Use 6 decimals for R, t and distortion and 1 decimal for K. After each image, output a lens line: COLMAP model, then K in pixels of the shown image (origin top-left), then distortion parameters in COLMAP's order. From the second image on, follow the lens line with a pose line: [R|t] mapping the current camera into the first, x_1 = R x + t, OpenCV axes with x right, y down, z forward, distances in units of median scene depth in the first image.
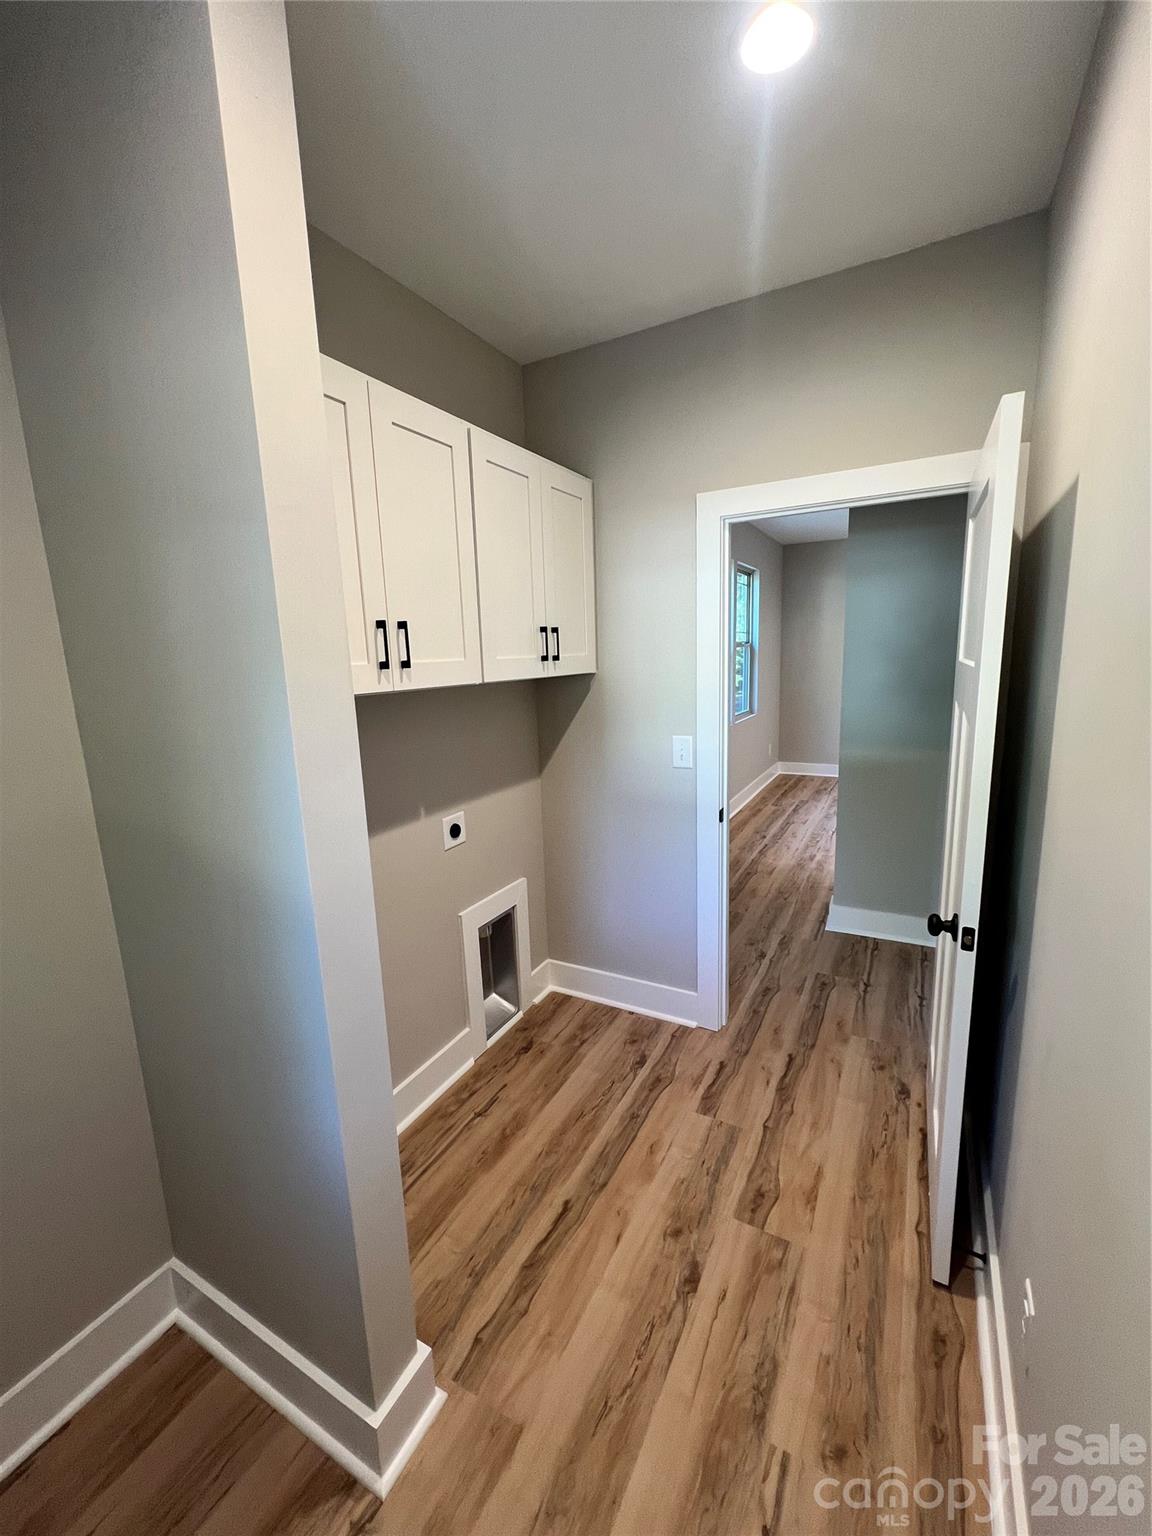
lens RADIAL K [[626.6, 0, 578.1], [0, 626.6, 767.3], [0, 0, 1]] dist [-0.000829, 0.000152]
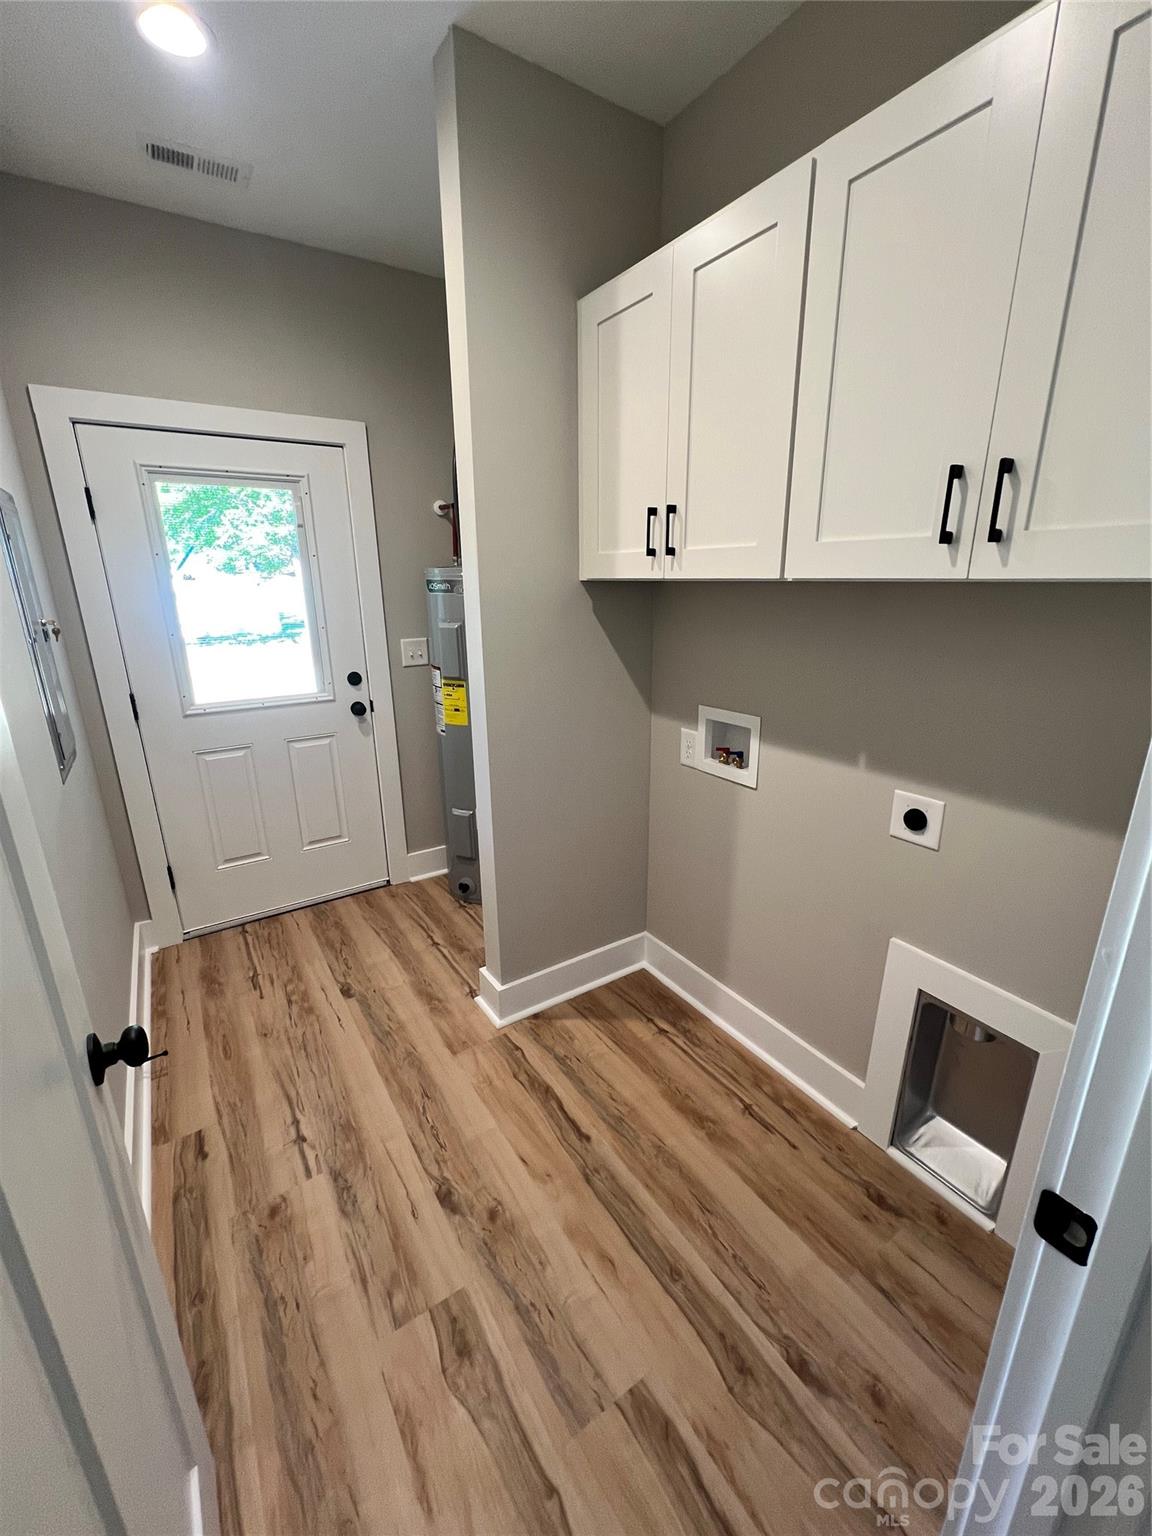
lens RADIAL K [[626.6, 0, 578.1], [0, 626.6, 767.3], [0, 0, 1]] dist [-0.000829, 0.000152]
pose [[-0.470037, 0.292712, -0.832697, 0.617446], [-0.133129, 0.909106, 0.394720, -0.197393], [0.872549, 0.296389, -0.388345, 1.183078]]
